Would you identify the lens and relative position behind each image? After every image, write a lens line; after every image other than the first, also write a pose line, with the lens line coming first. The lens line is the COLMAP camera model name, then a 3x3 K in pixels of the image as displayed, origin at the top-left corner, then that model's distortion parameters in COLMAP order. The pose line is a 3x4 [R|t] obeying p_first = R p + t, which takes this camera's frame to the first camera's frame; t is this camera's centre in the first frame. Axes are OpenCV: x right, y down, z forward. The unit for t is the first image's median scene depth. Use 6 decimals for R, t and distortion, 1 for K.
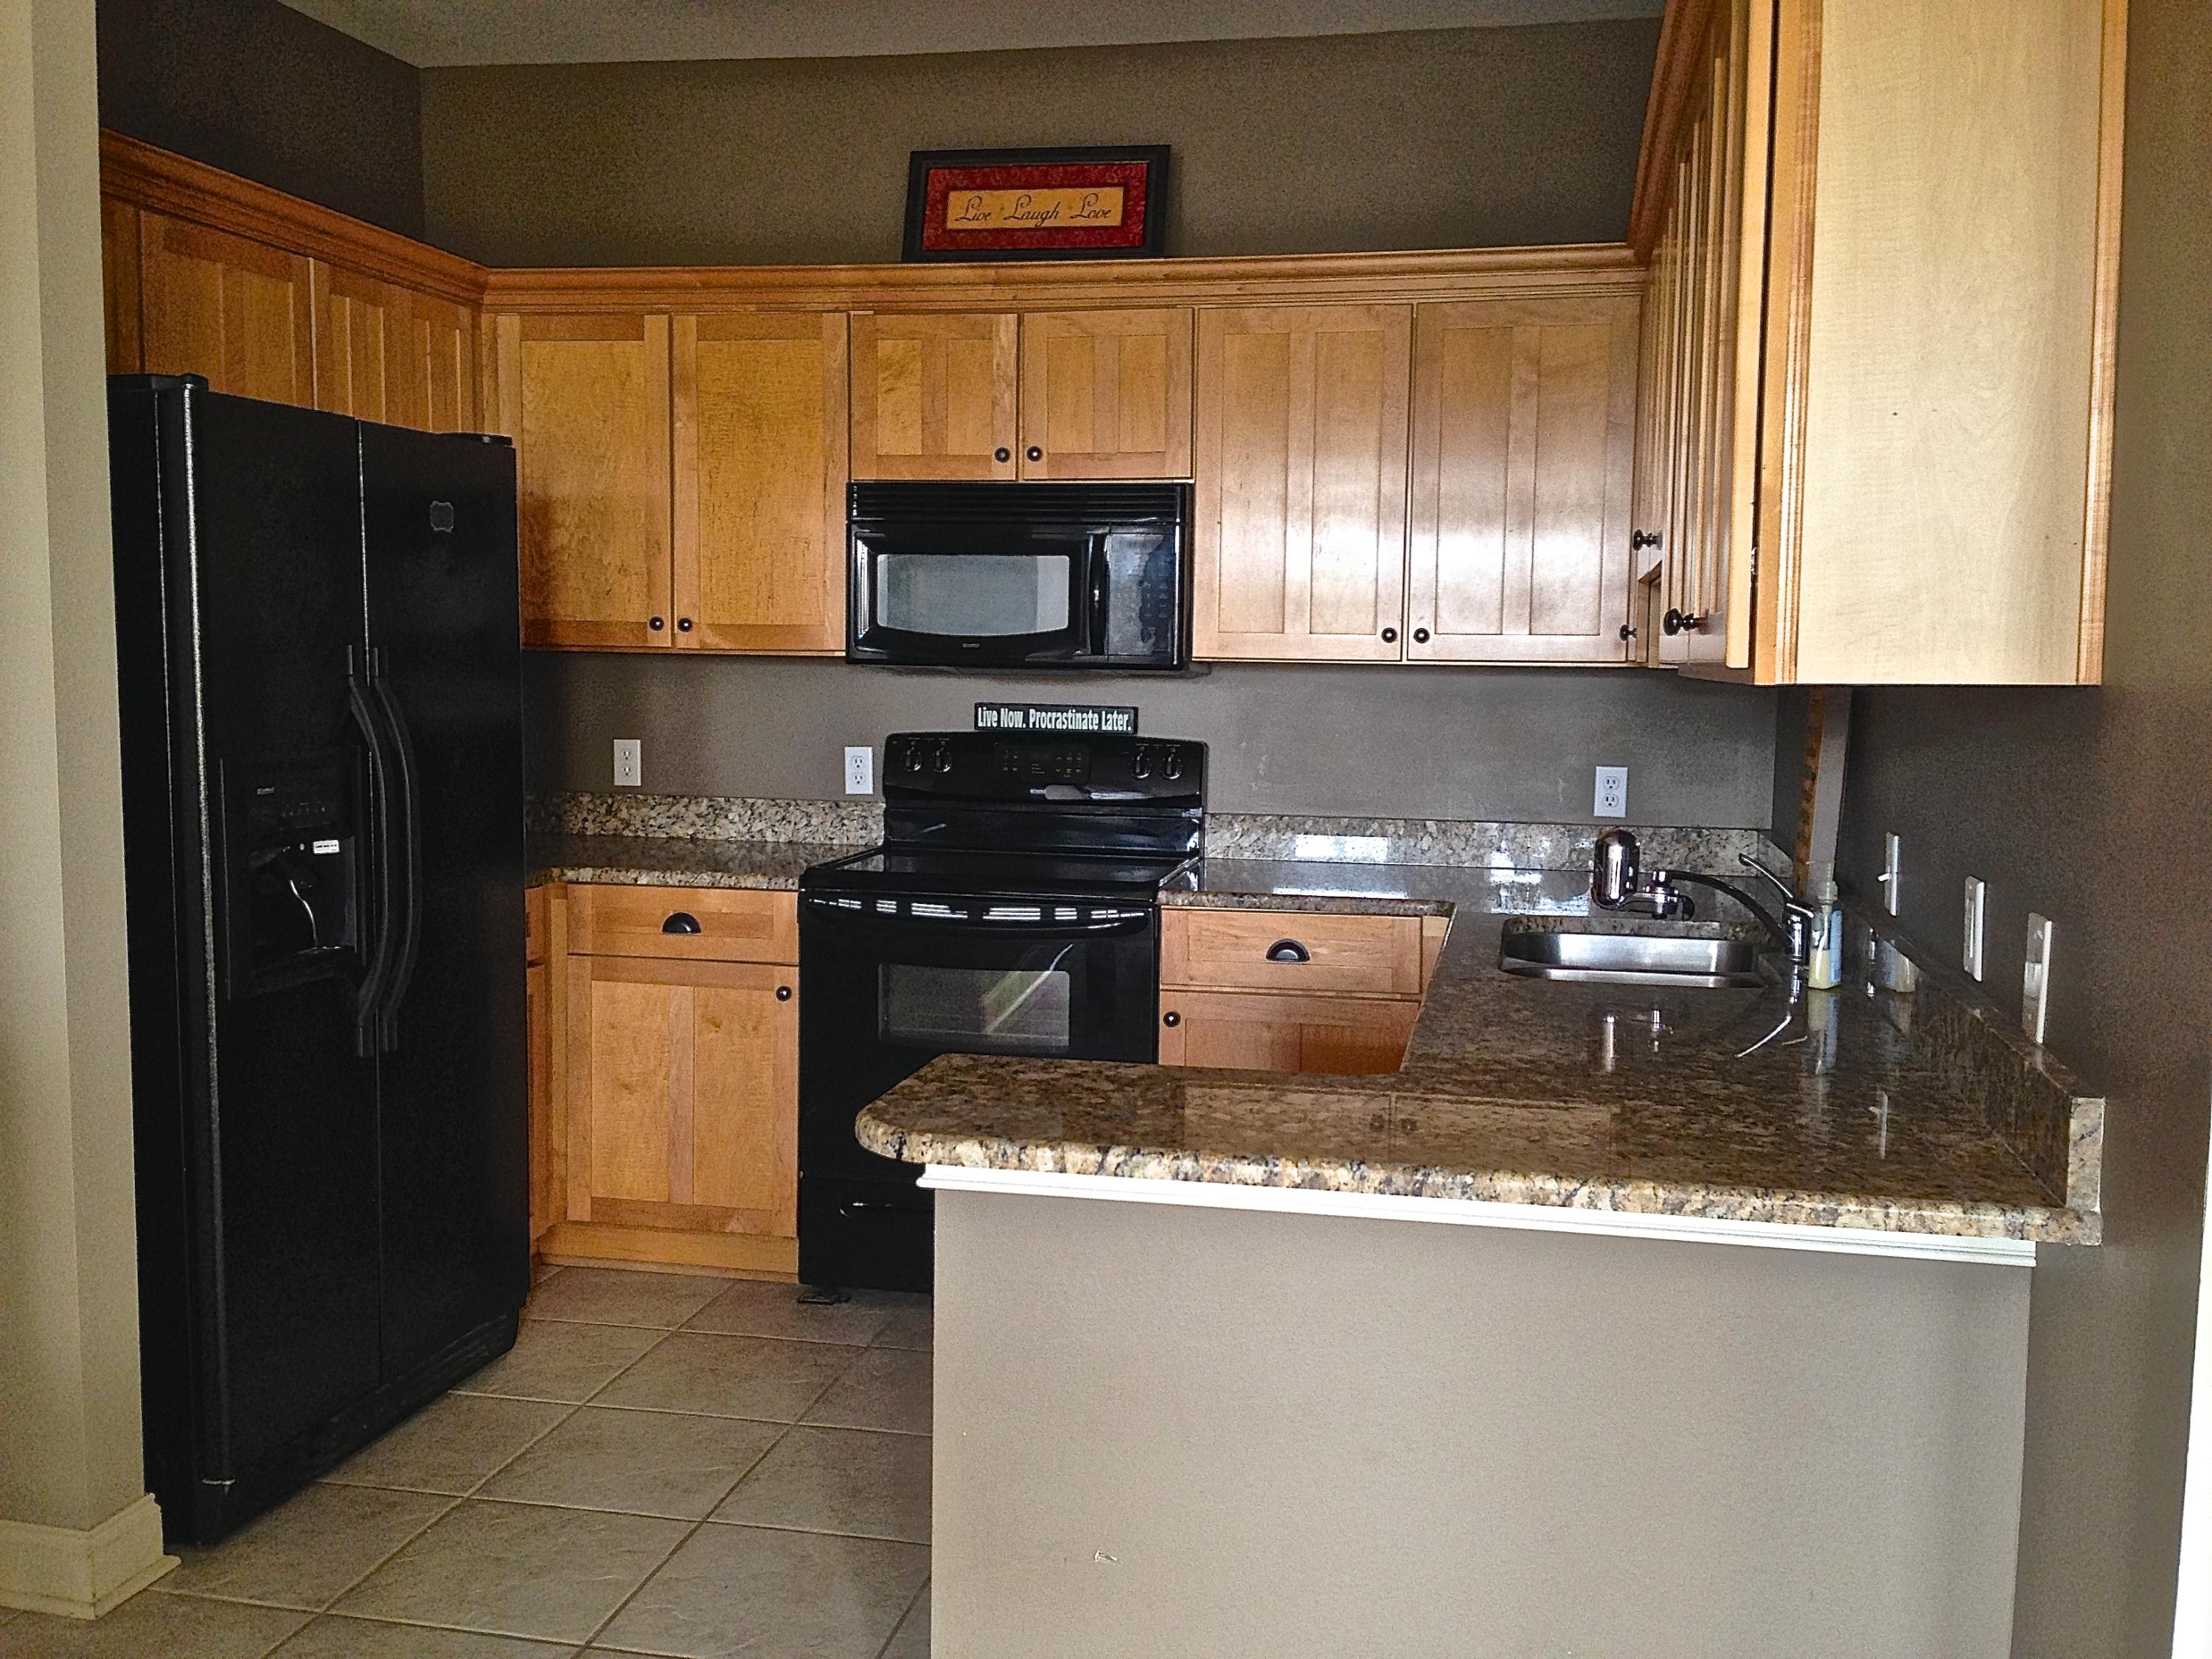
lens RADIAL K [[2026.6, 0, 1106.0], [0, 2026.6, 829.5], [0, 0, 1]] dist [0.016473, -0.013080]
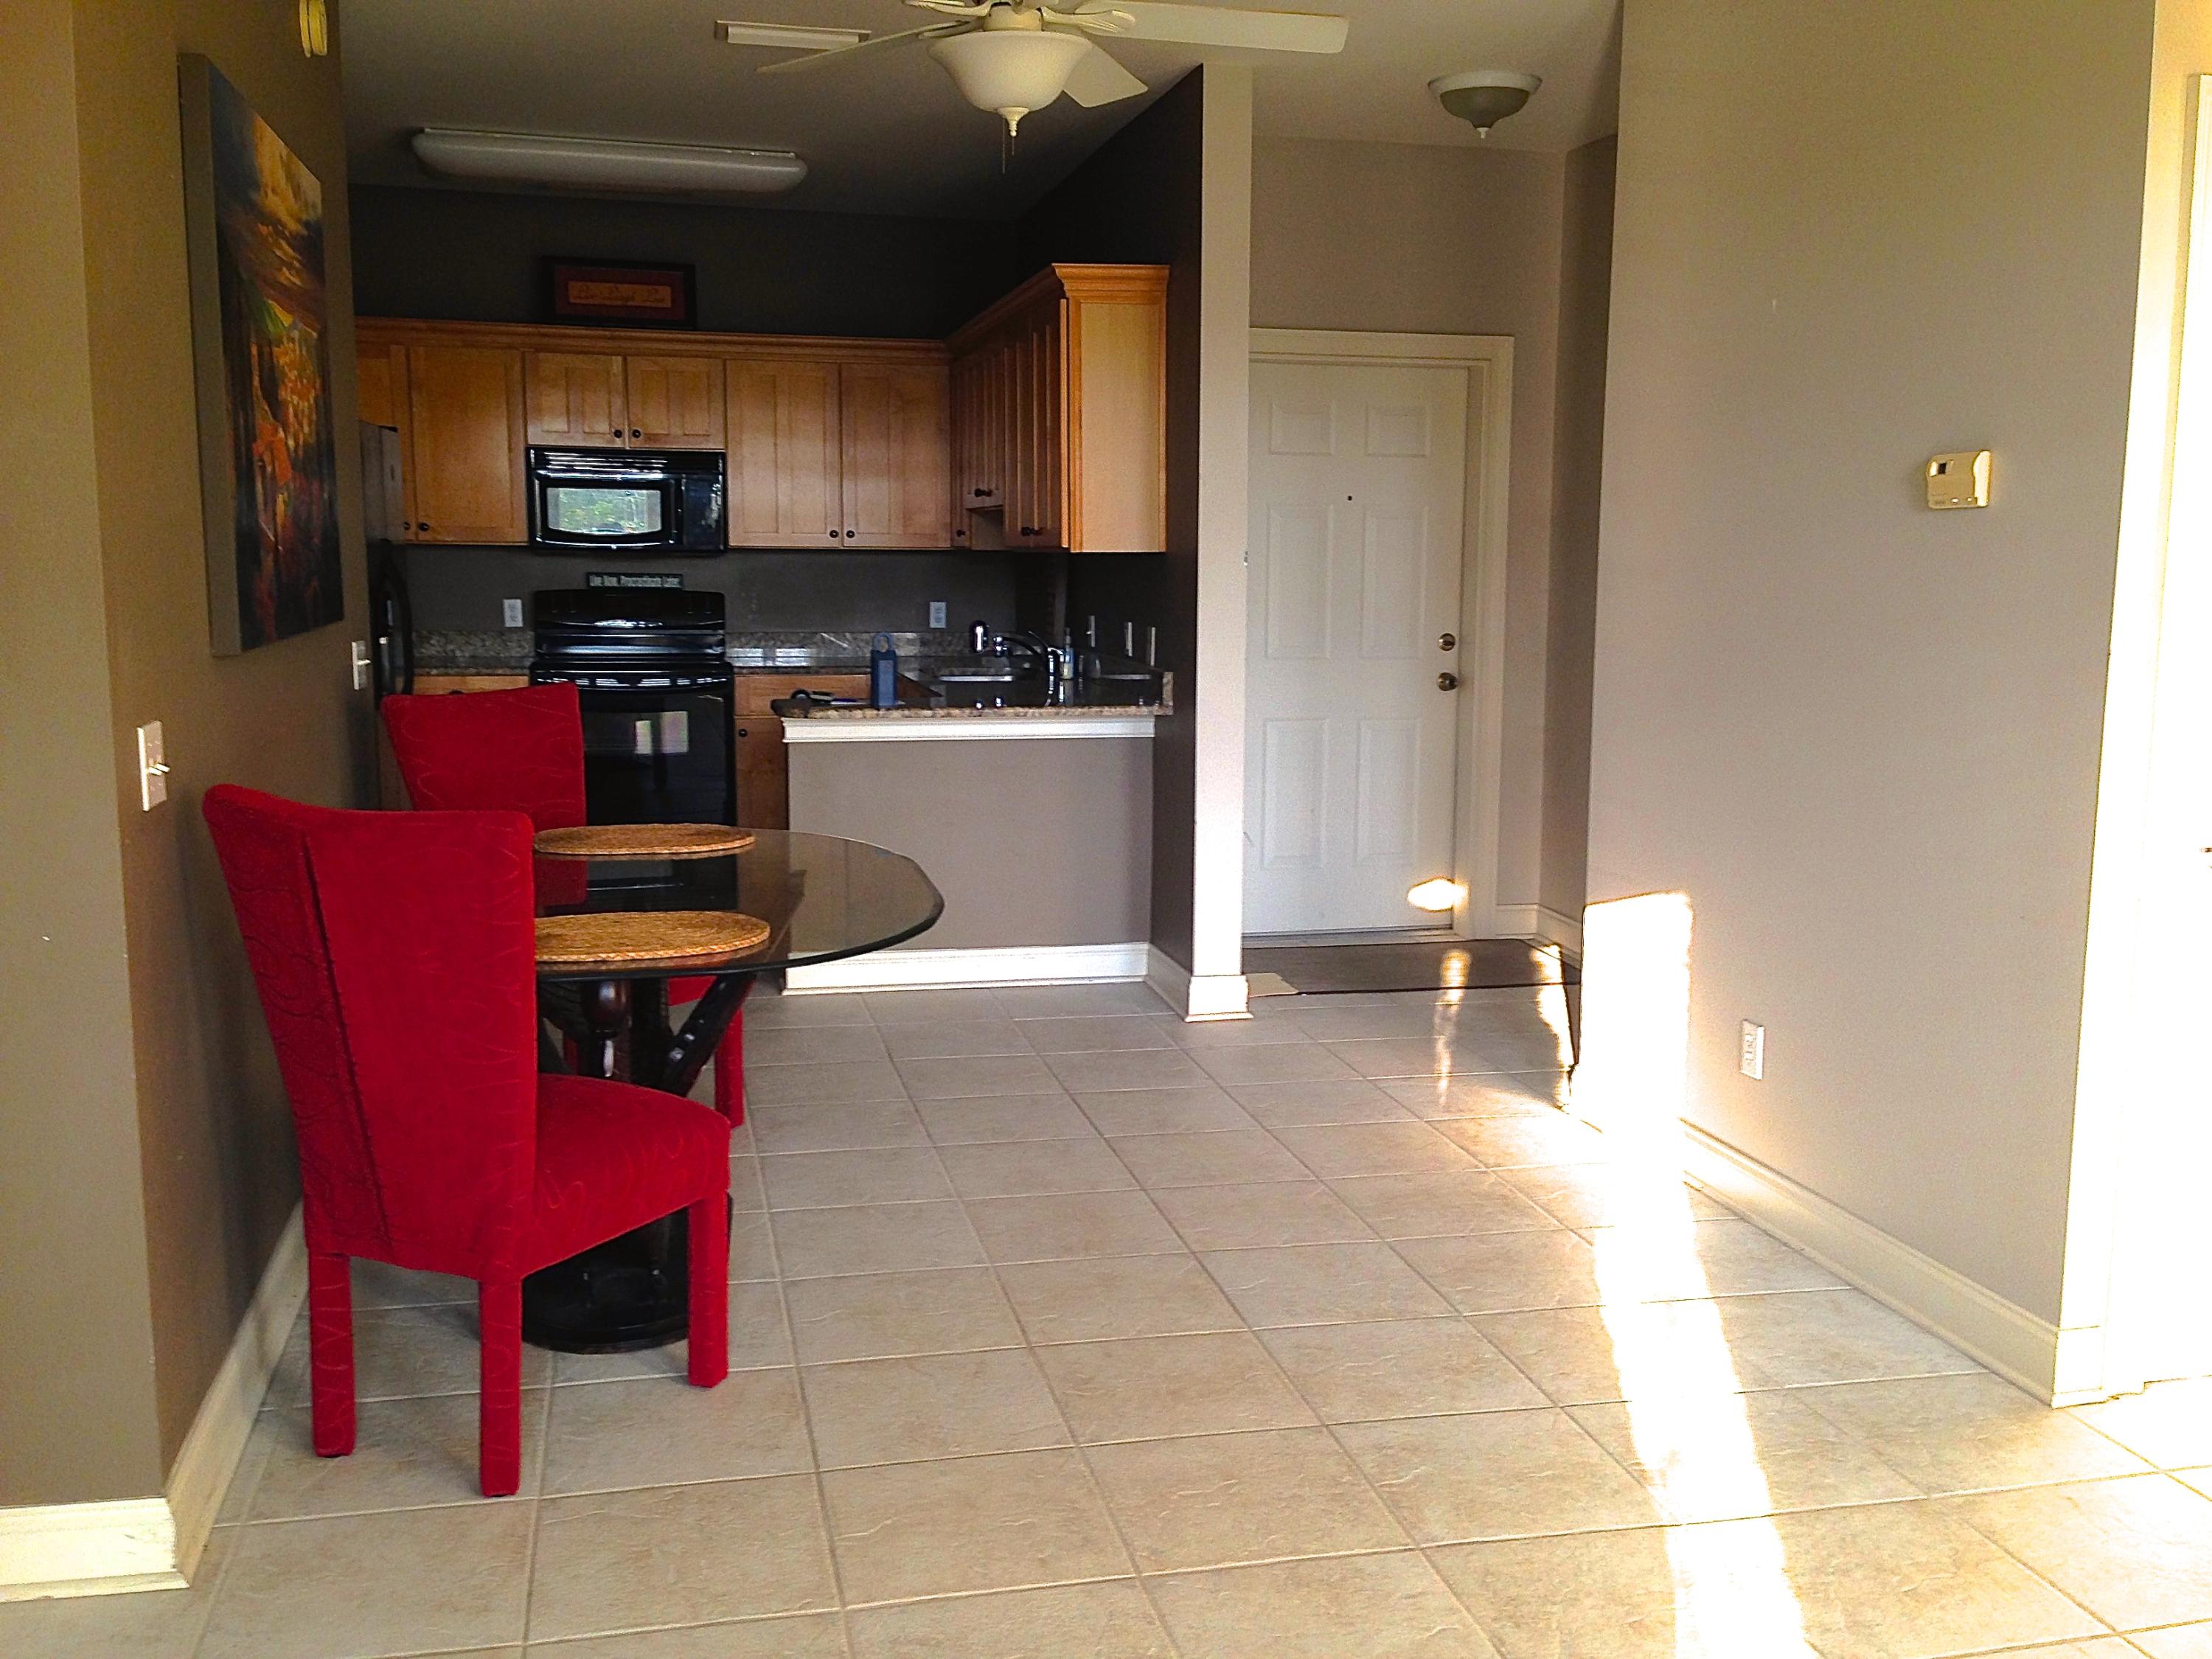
lens RADIAL K [[2101.0, 0, 1106.0], [0, 2101.0, 829.5], [0, 0, 1]] dist [0.101337, -0.001912]
pose [[0.907994, -0.064023, 0.414063, -0.466331], [0.043338, 0.997307, 0.059170, 0.076235], [-0.416736, -0.035782, 0.908323, -0.930346]]
